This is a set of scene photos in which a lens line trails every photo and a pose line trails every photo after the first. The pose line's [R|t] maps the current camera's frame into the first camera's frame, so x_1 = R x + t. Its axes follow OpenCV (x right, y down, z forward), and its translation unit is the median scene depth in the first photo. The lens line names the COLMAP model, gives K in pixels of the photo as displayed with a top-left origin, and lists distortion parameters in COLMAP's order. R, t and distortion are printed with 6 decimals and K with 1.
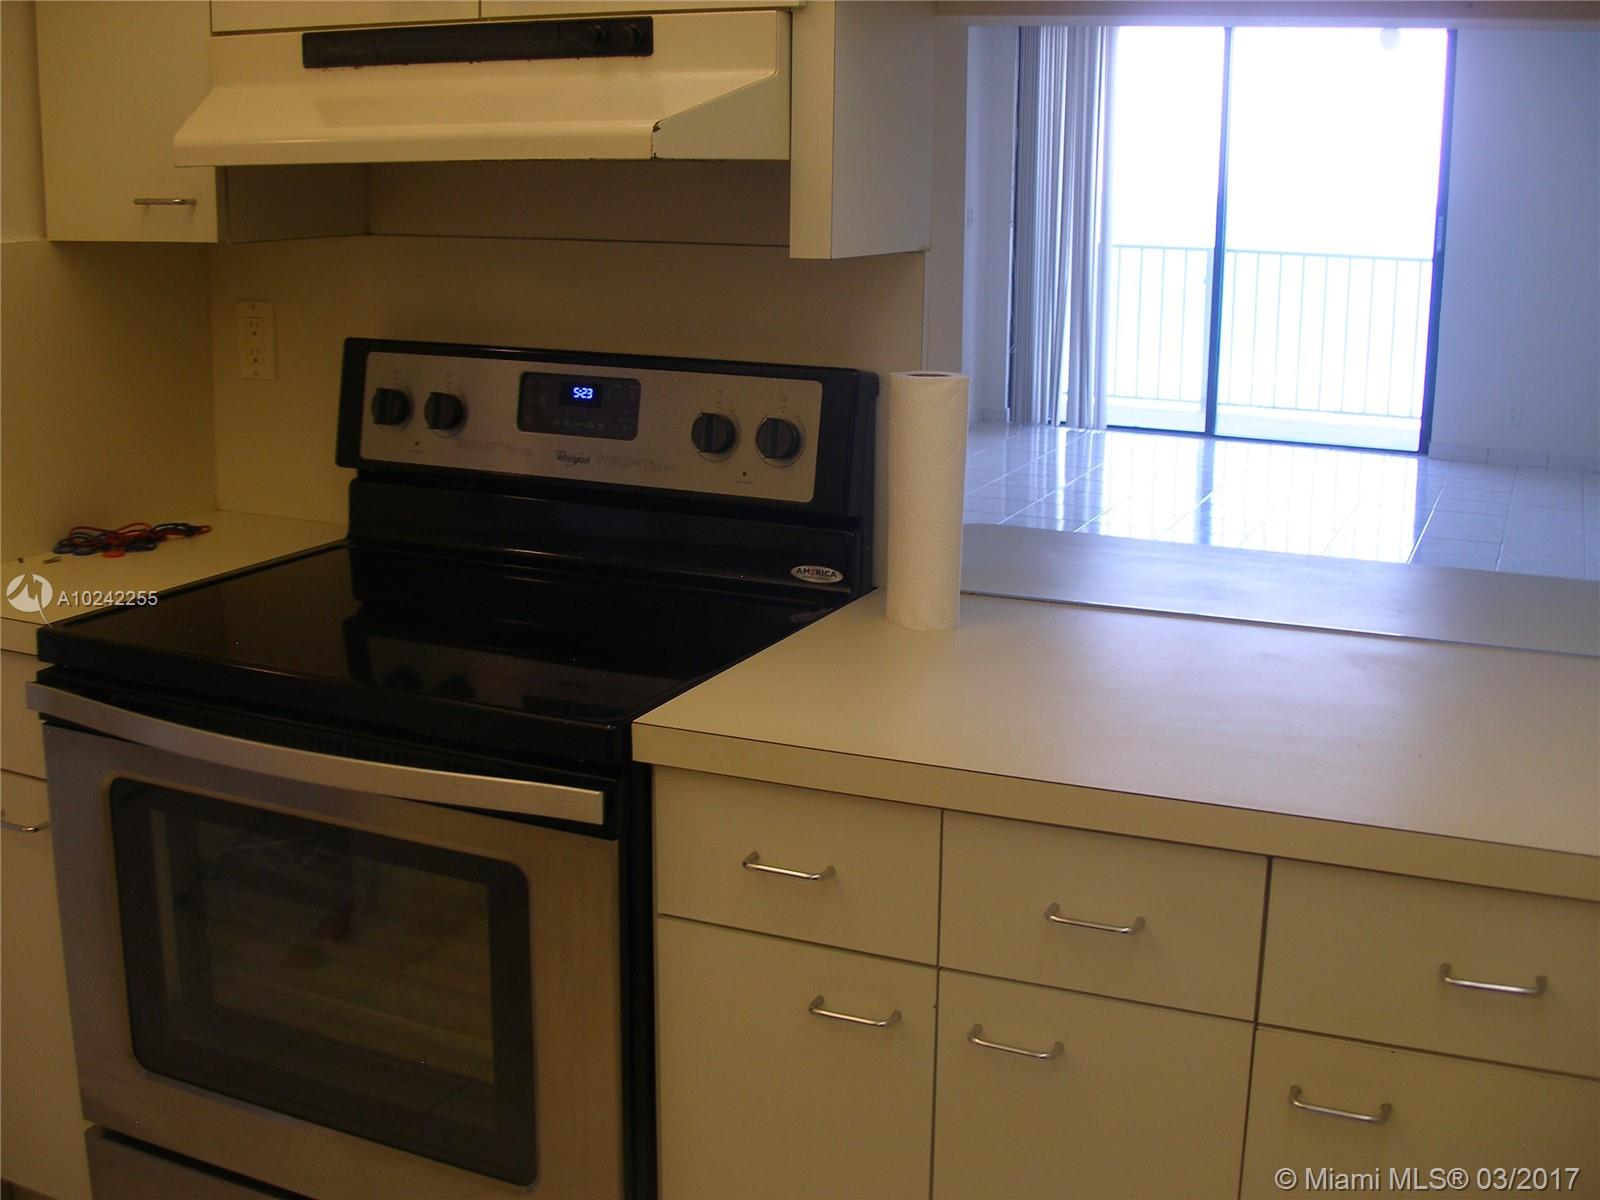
lens RADIAL K [[1795.3, 0, 800.2], [0, 1795.3, 599.3], [0, 0, 1]] dist [-0.148704, 0.000000]
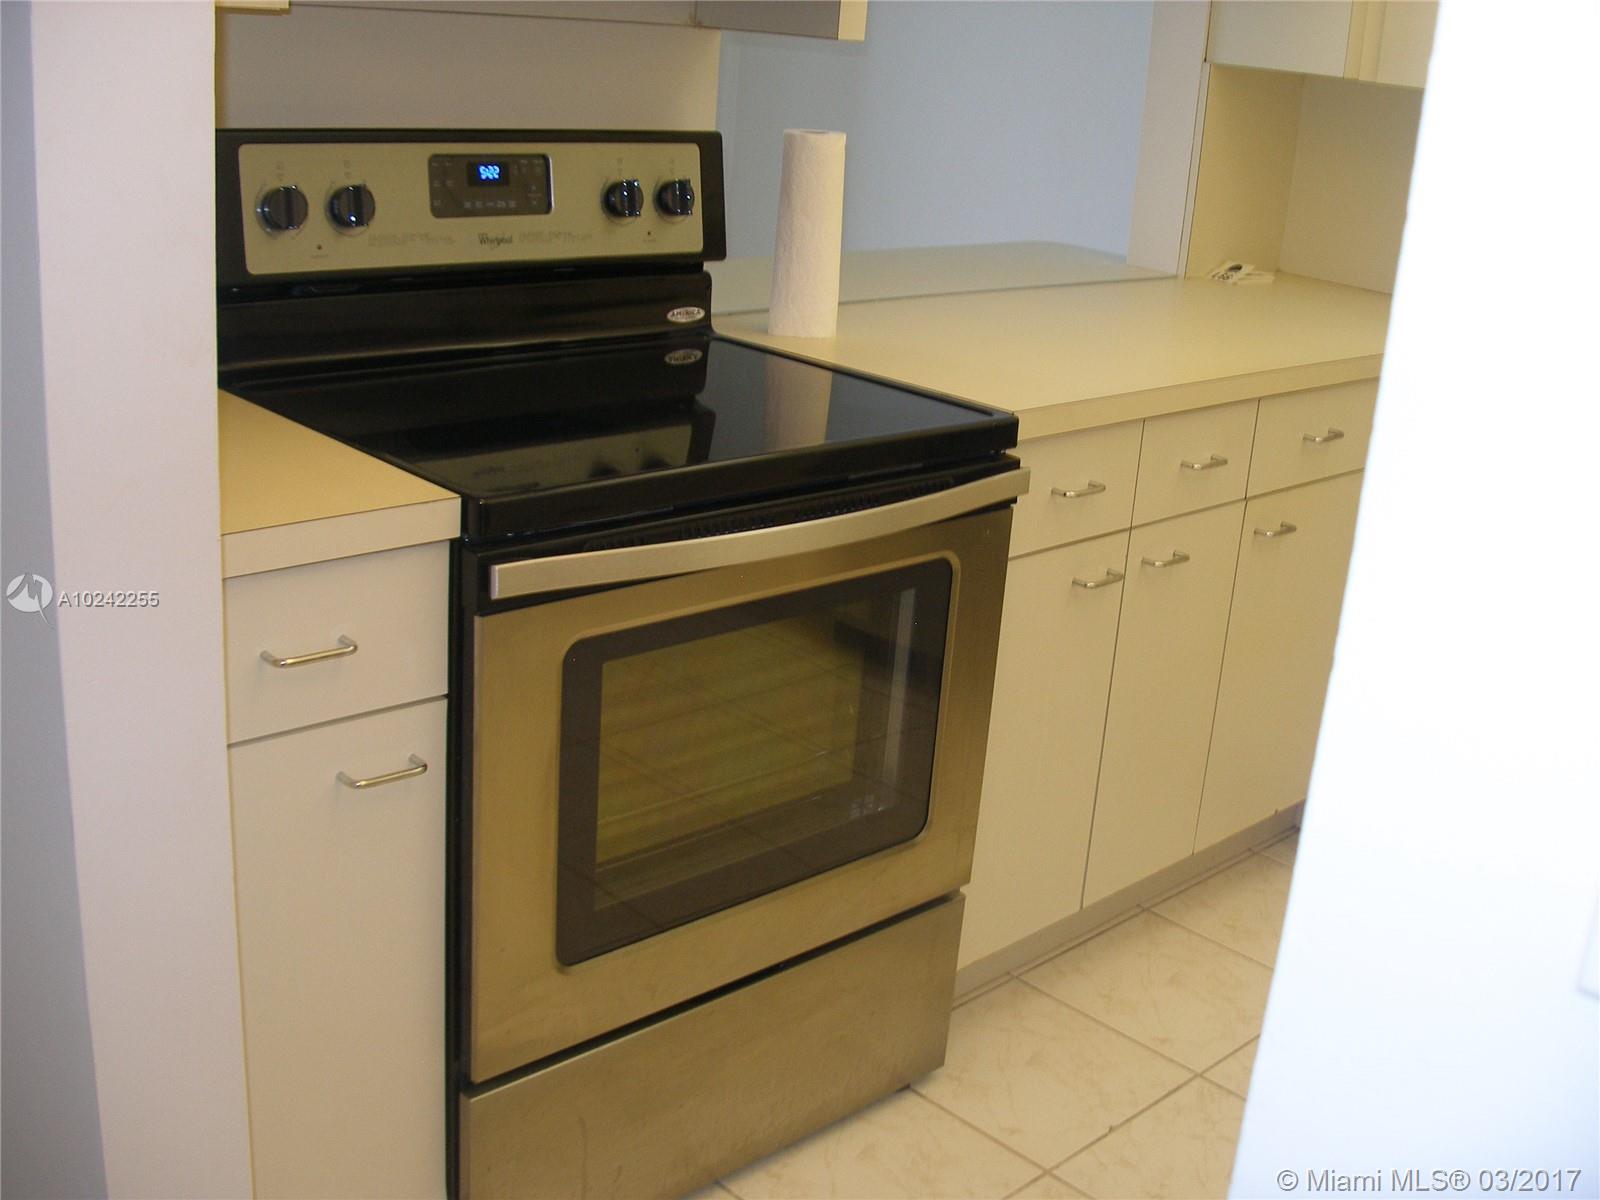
lens RADIAL K [[1795.3, 0, 800.6], [0, 1795.3, 598.3], [0, 0, 1]] dist [-0.148704, 0.000000]
pose [[0.370542, -0.281570, 0.885109, -0.979897], [0.148050, 0.958664, 0.242990, -0.102385], [-0.916941, 0.041002, 0.396911, 0.472359]]
